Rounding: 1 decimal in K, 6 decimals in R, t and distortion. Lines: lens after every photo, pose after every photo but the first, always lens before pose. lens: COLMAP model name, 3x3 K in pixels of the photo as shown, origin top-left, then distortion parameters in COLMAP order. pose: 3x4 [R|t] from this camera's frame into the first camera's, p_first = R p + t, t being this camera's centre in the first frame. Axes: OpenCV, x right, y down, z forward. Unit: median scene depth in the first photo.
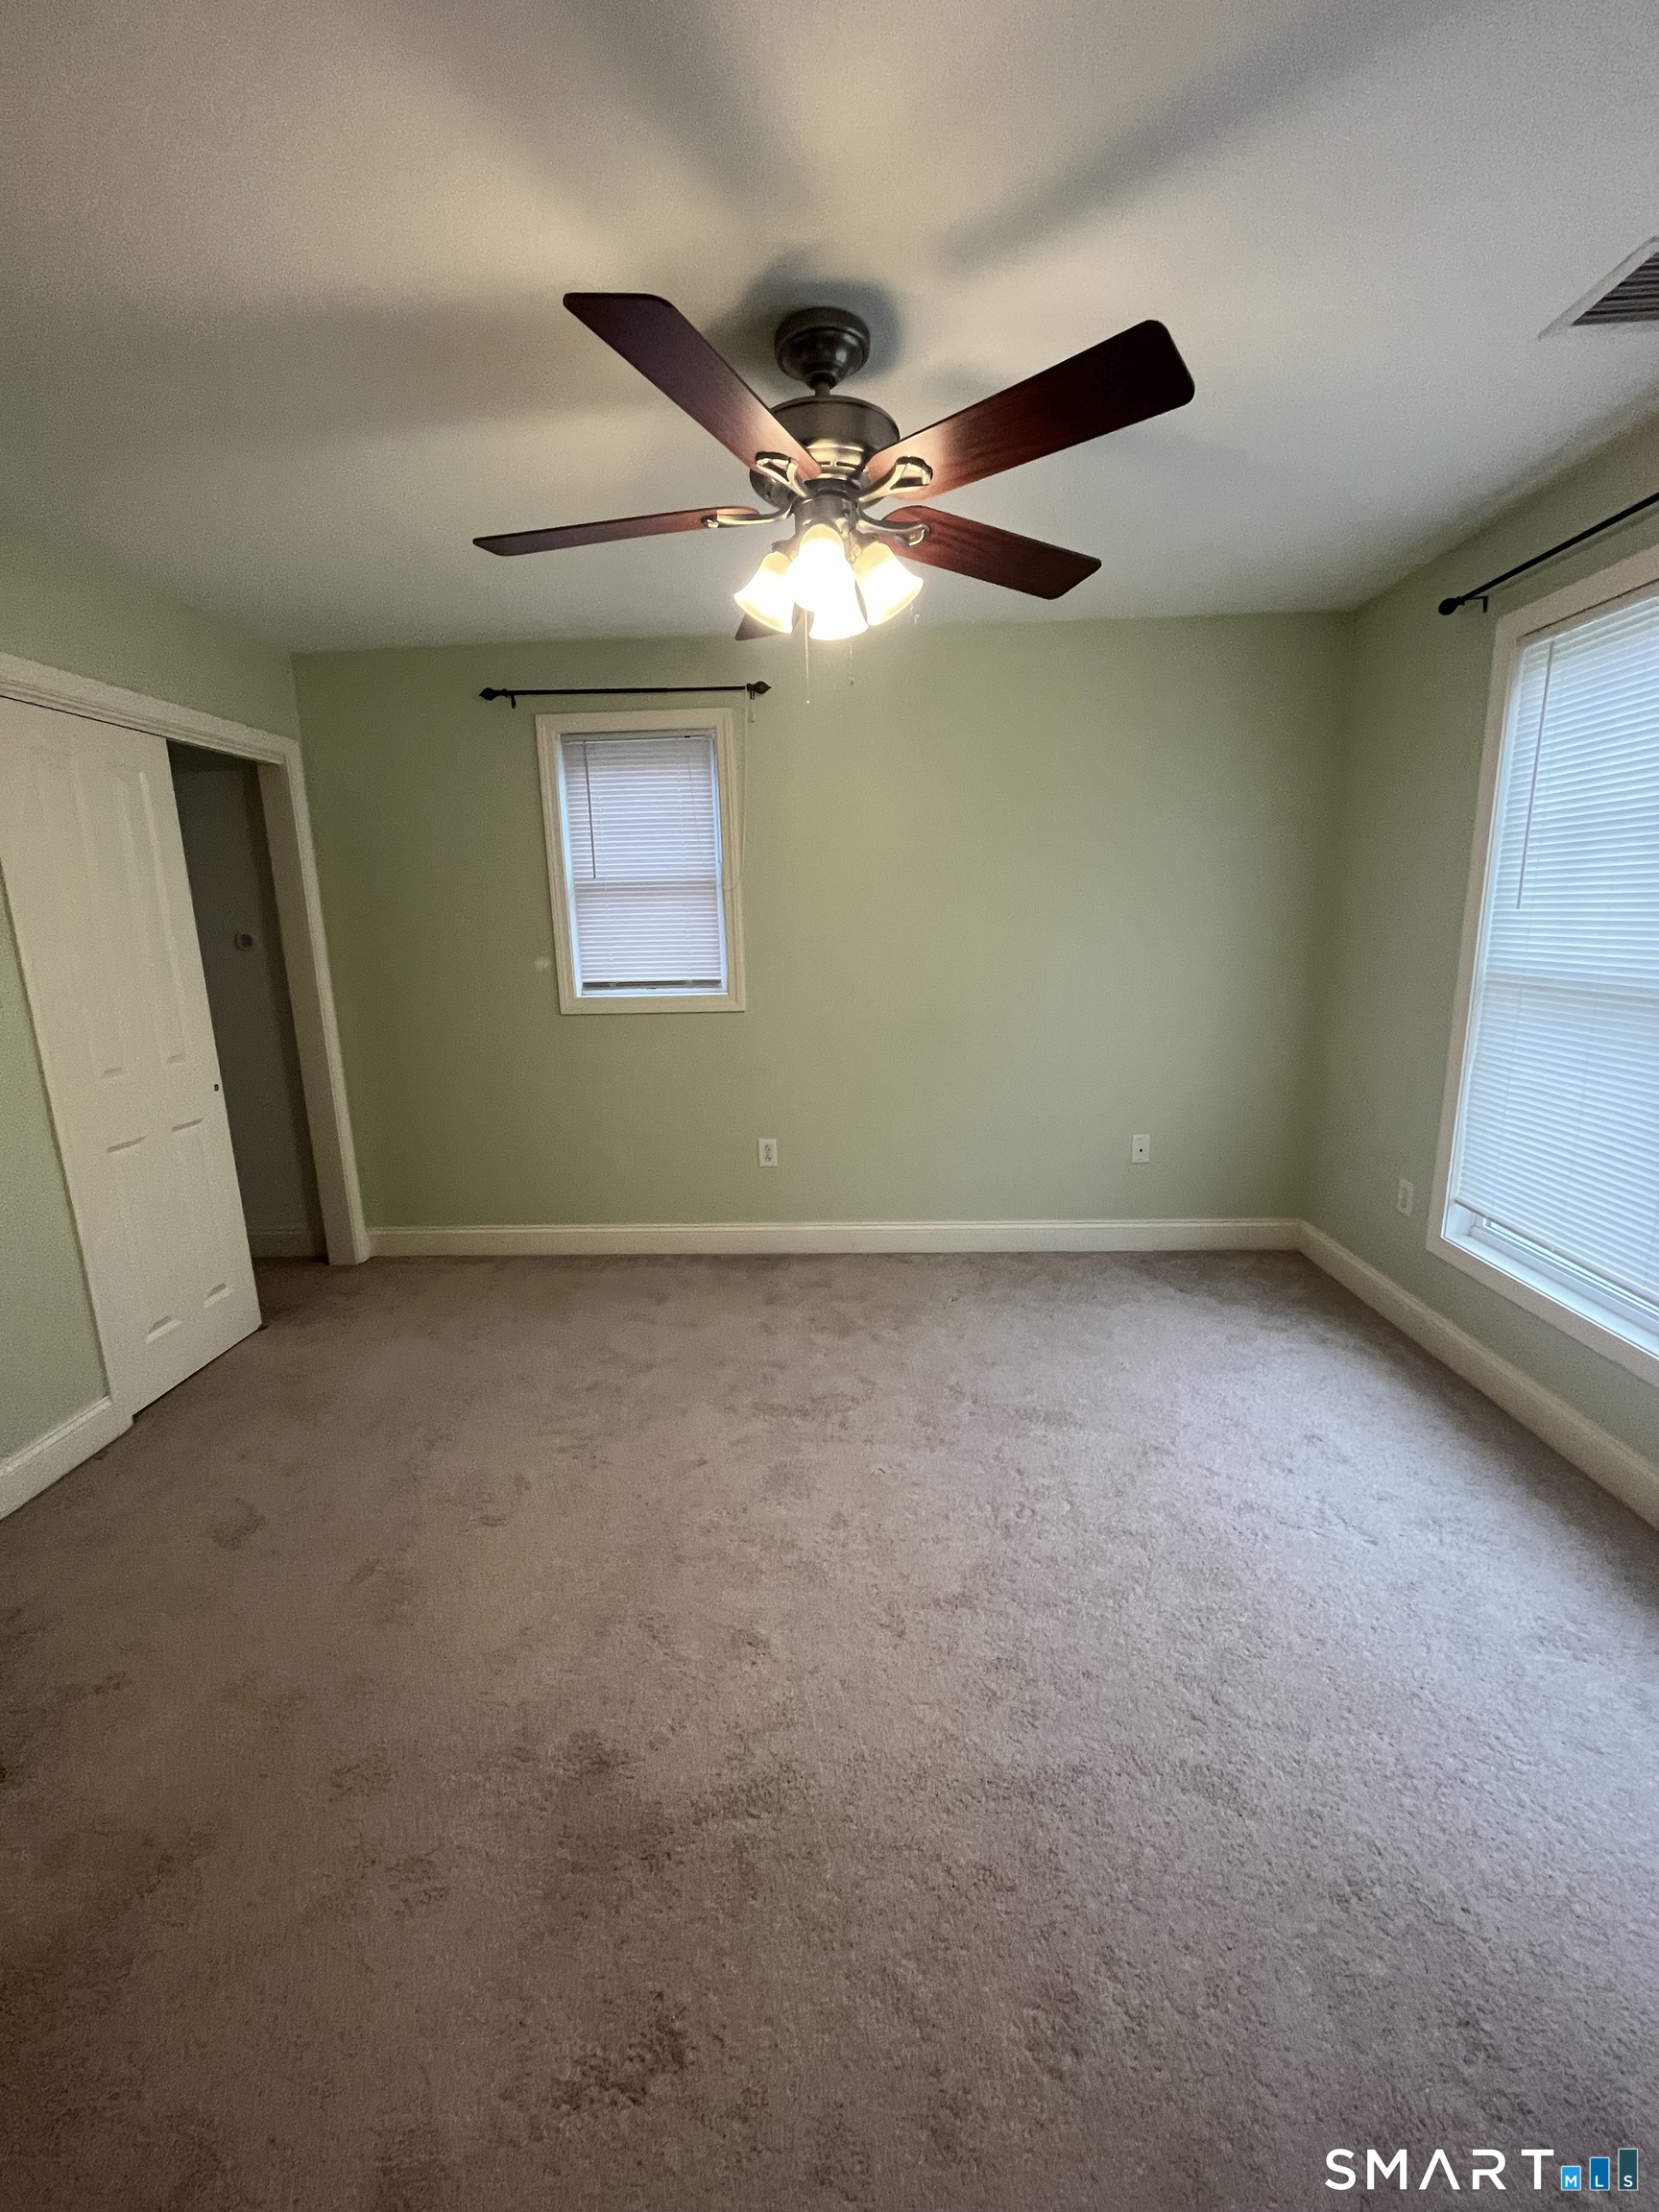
lens RADIAL K [[888.4, 0, 829.5], [0, 888.4, 1106.0], [0, 0, 1]] dist [-0.001067, -0.001018]
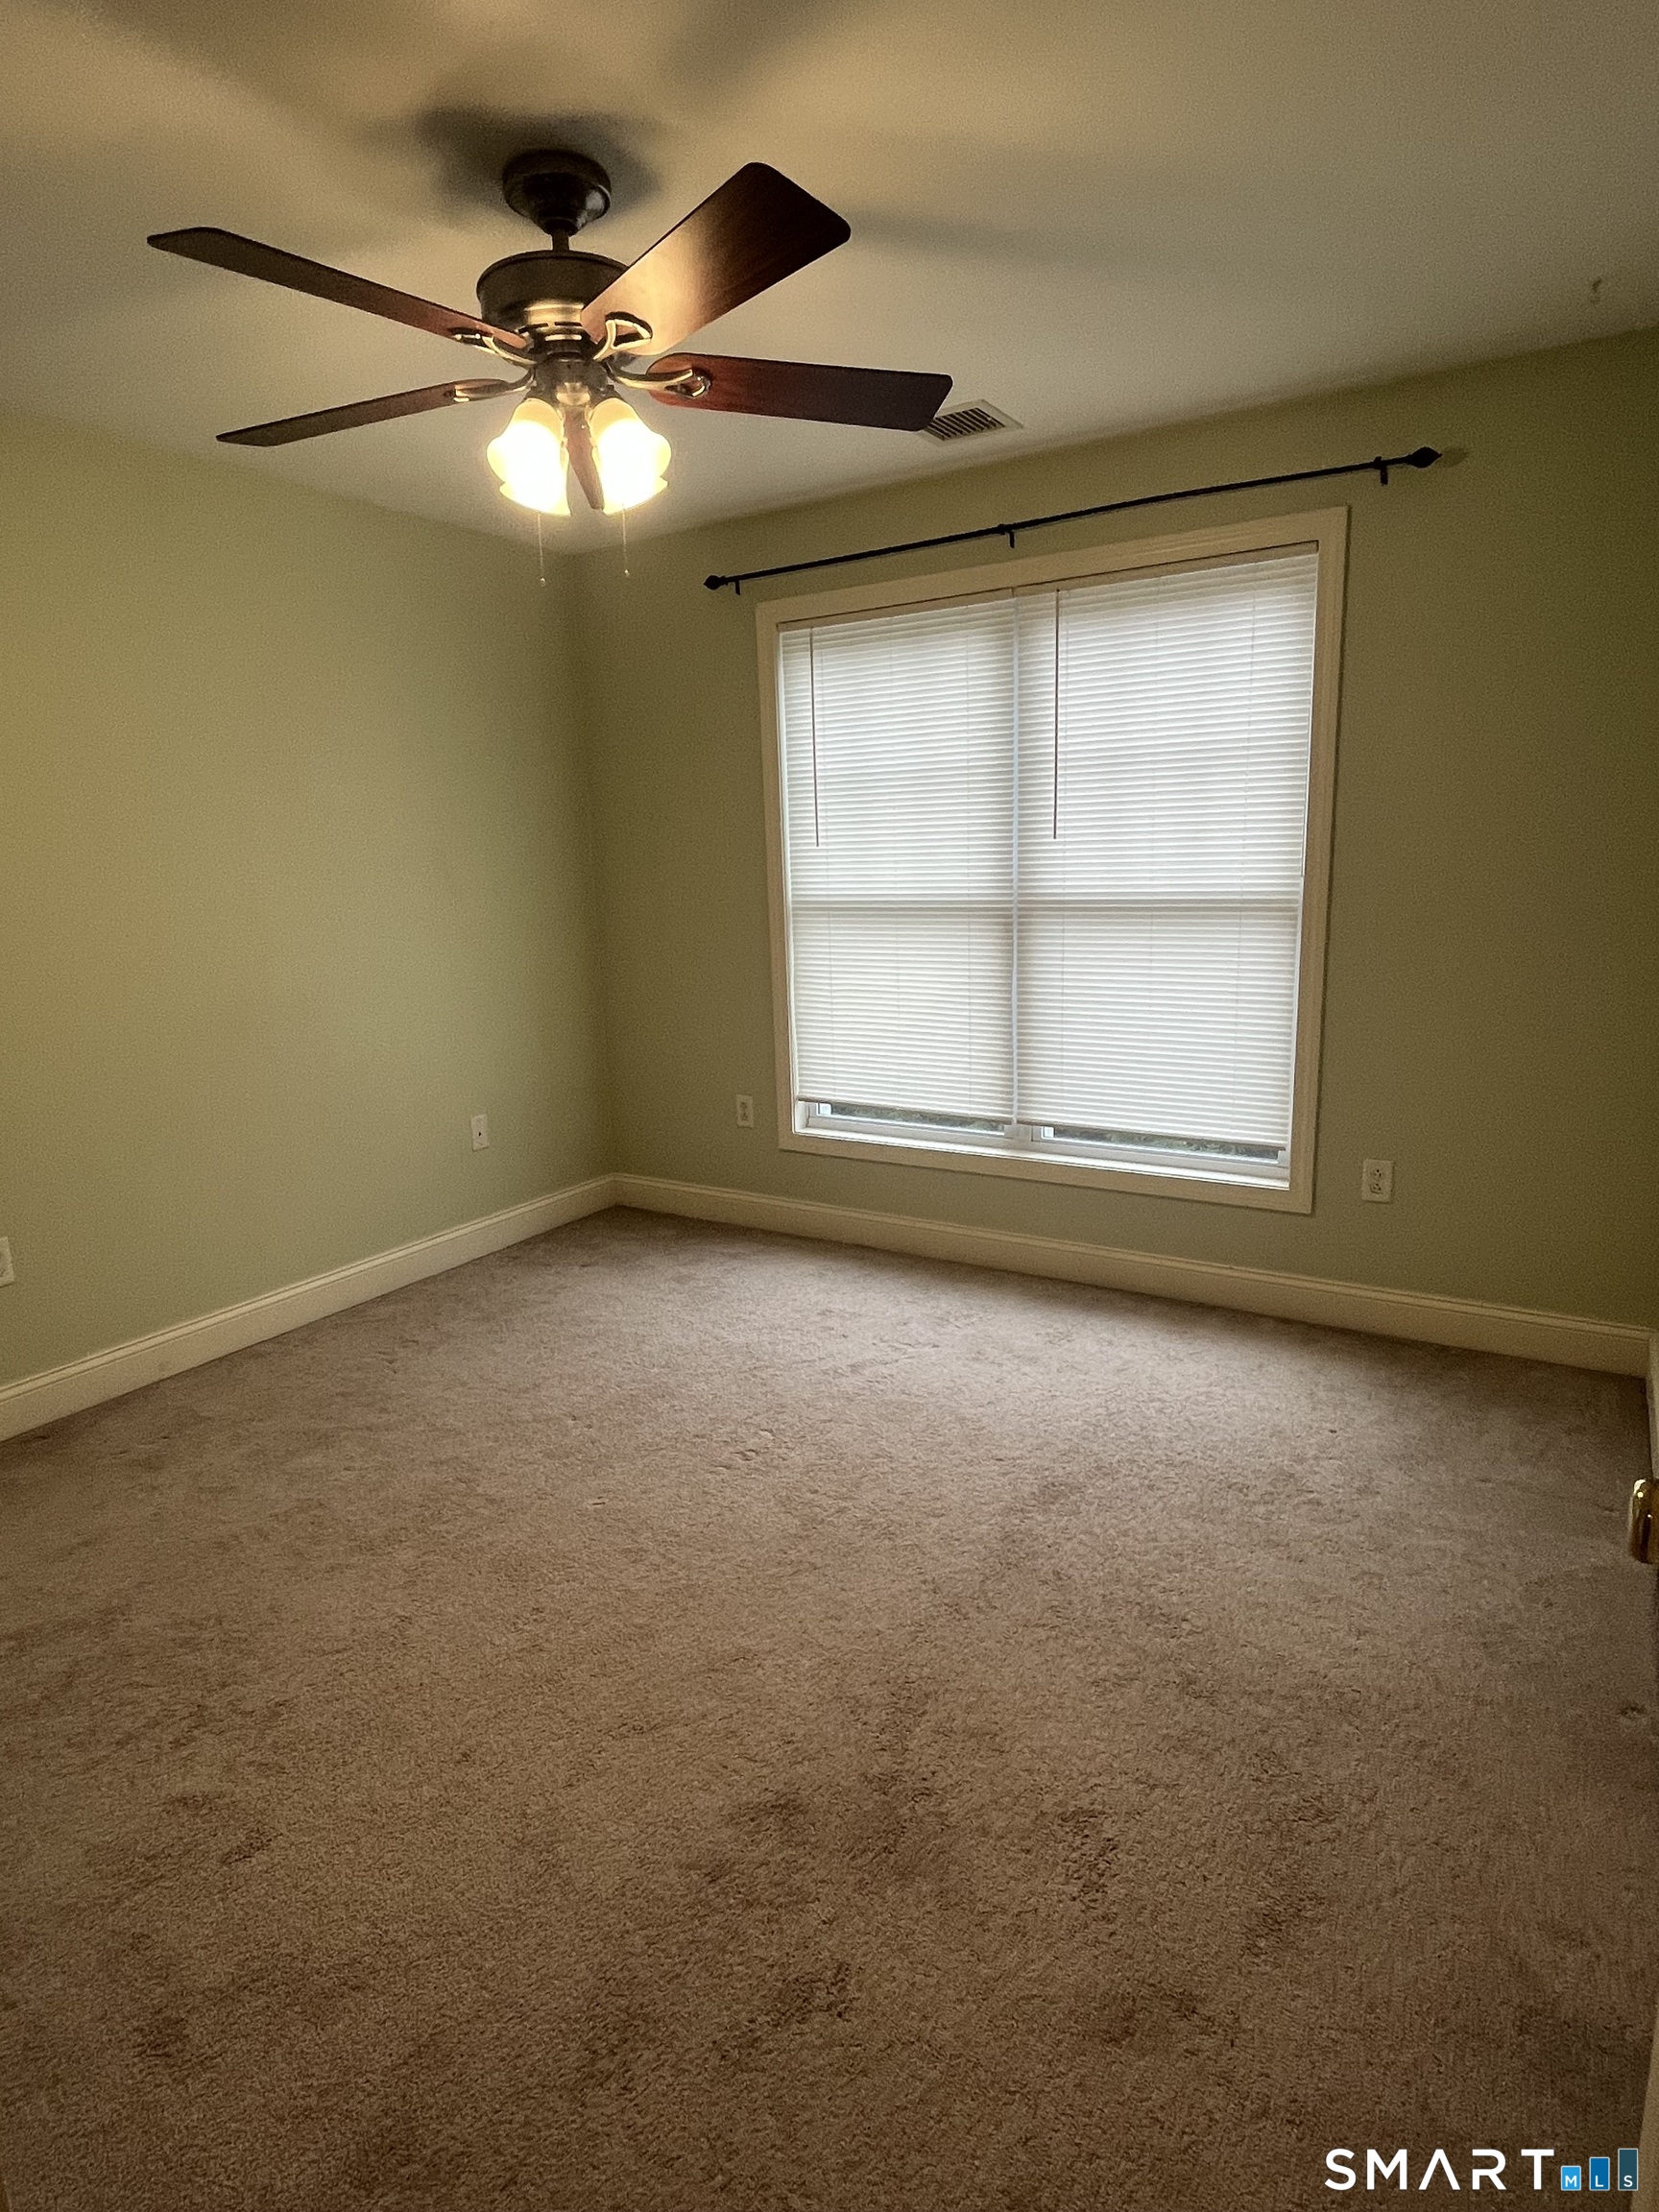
lens RADIAL K [[1203.9, 0, 826.2], [0, 1203.9, 1104.3], [0, 0, 1]] dist [0.000560, -0.001762]
pose [[0.499145, -0.170789, 0.849521, -0.532039], [0.201831, 0.976334, 0.077696, -0.000165], [-0.842685, 0.132678, 0.521802, 0.130583]]
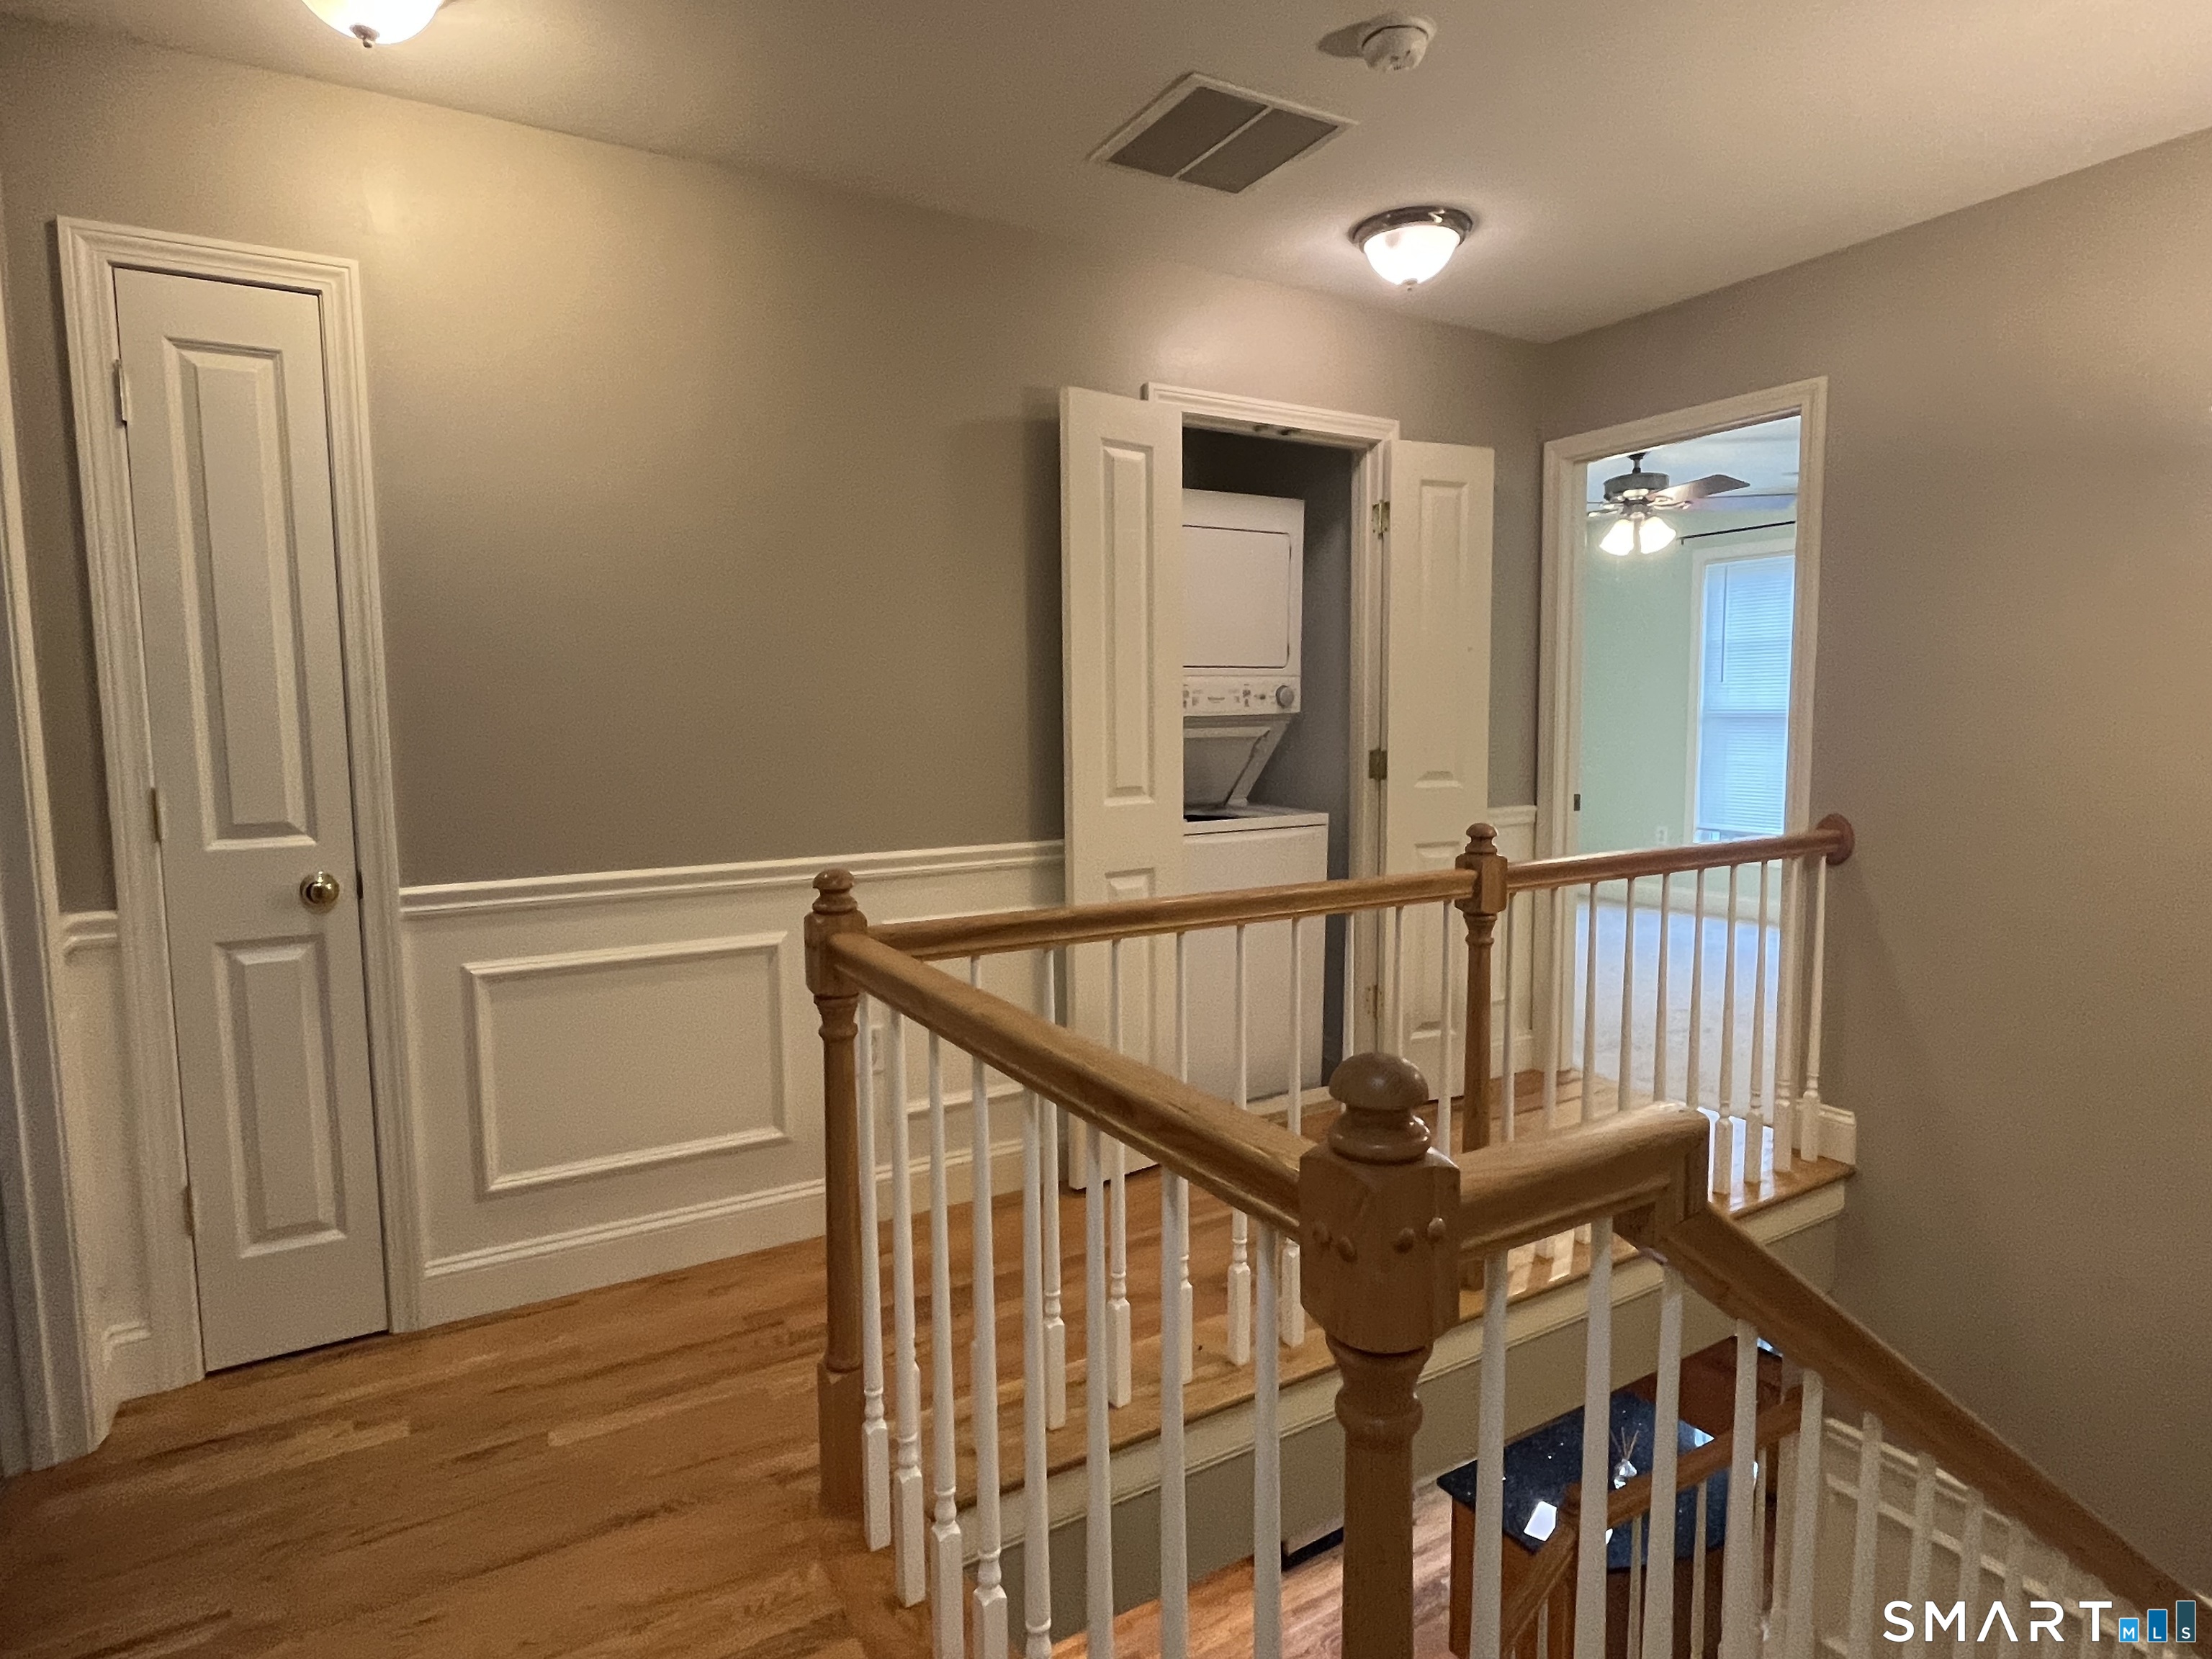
lens RADIAL K [[1203.9, 0, 1109.2], [0, 1203.9, 825.6], [0, 0, 1]] dist [0.000560, -0.001762]
pose [[0.842445, -0.038106, 0.537433, -1.706708], [0.107616, 0.989296, -0.098548, 0.232942], [-0.527925, 0.140858, 0.837528, -0.541513]]
